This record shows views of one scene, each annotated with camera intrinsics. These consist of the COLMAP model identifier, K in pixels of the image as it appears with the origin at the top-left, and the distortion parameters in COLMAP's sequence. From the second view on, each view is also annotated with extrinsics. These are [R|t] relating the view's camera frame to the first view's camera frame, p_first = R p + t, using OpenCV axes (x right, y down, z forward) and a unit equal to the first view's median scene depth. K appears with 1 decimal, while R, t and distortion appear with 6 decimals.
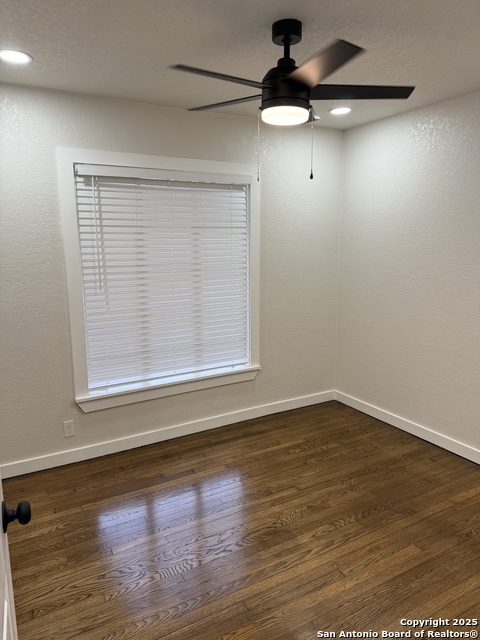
lens RADIAL K [[447.5, 0, 238.9], [0, 447.5, 313.9], [0, 0, 1]] dist [0.063623, -0.080685]
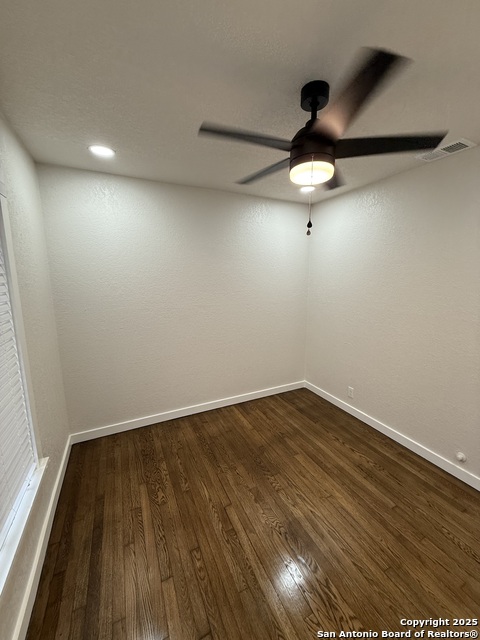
lens RADIAL K [[255.0, 0, 243.8], [0, 255.0, 316.3], [0, 0, 1]] dist [0.001136, -0.000292]
pose [[0.058546, -0.158667, 0.985595, -0.397097], [0.167750, 0.974813, 0.146966, -0.148123], [-0.984090, 0.156729, 0.083688, 0.803835]]
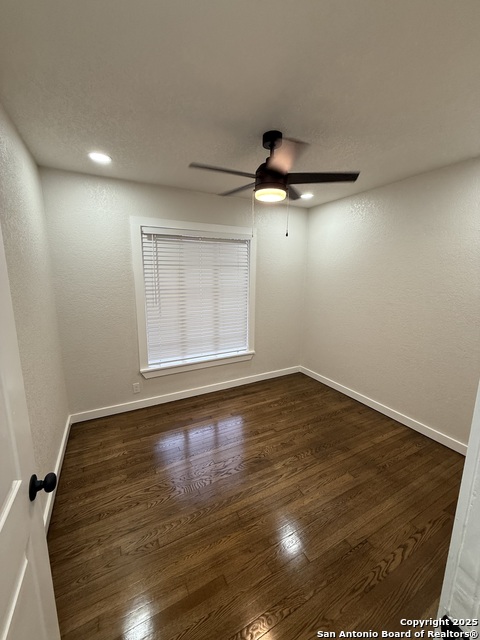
lens RADIAL K [[255.0, 0, 240.2], [0, 255.0, 314.9], [0, 0, 1]] dist [0.001136, -0.000292]
pose [[0.999548, 0.017848, -0.024181, 0.020099], [-0.017803, 0.999839, 0.002078, -0.022458], [0.024214, -0.001646, 0.999705, 0.091243]]
